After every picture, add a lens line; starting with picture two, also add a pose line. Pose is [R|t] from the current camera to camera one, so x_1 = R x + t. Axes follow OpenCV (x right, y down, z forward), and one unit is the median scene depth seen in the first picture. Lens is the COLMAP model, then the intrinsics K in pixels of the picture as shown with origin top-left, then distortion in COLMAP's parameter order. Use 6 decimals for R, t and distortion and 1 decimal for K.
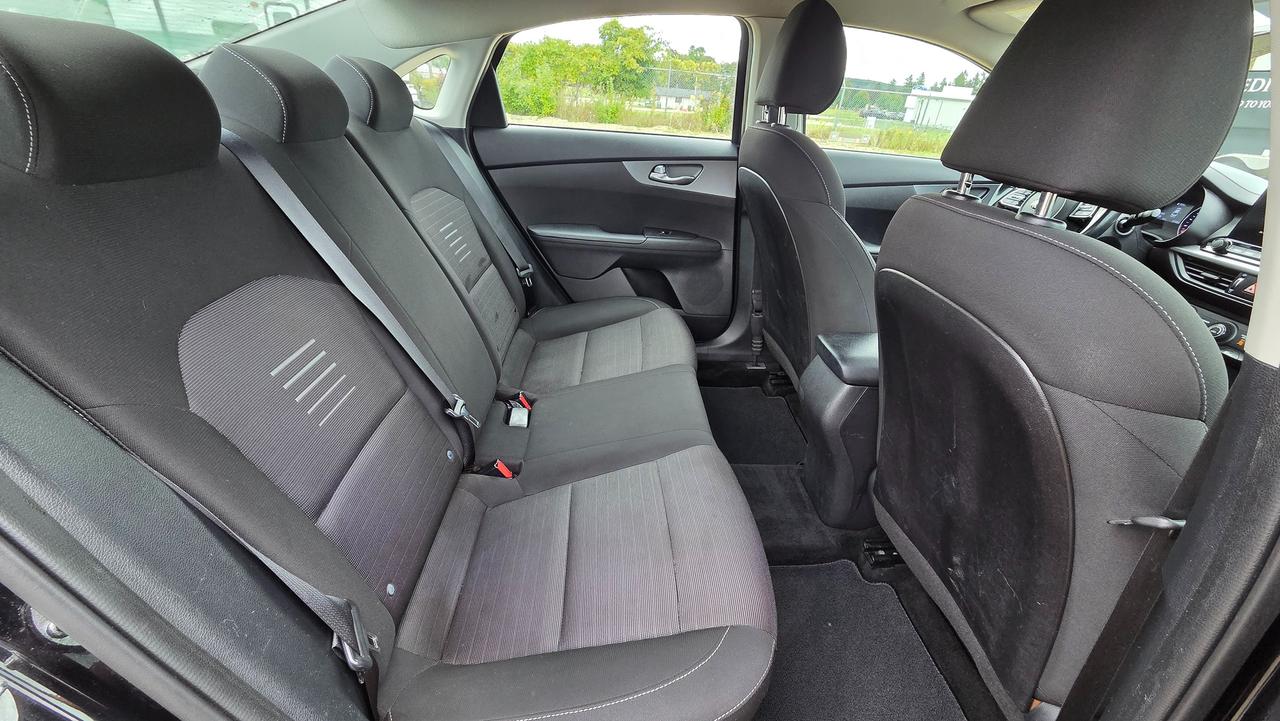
lens RADIAL K [[525.2, 0, 646.6], [0, 525.2, 353.1], [0, 0, 1]] dist [0.005389, -0.001172]
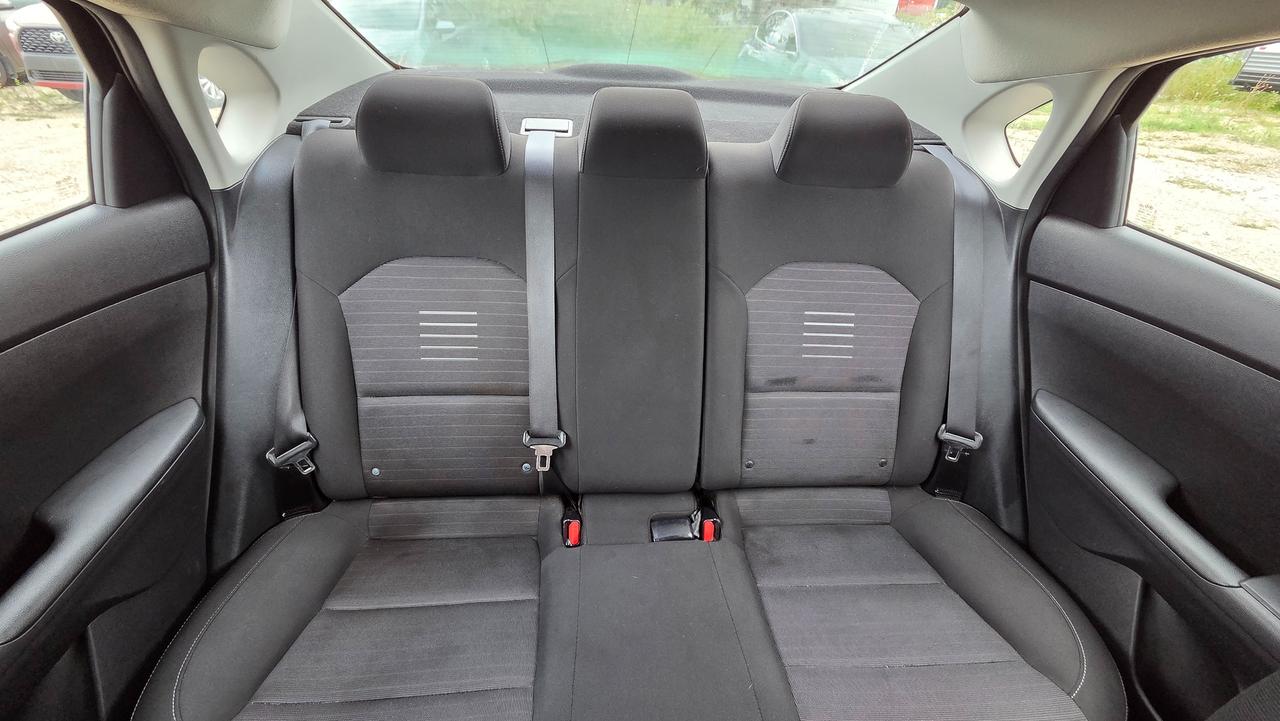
lens RADIAL K [[525.2, 0, 633.0], [0, 525.2, 358.8], [0, 0, 1]] dist [0.005389, -0.001172]
pose [[0.029336, 0.513907, -0.857344, 0.273082], [-0.492315, 0.753894, 0.435052, -0.340832], [0.869923, 0.409321, 0.275120, 0.497549]]
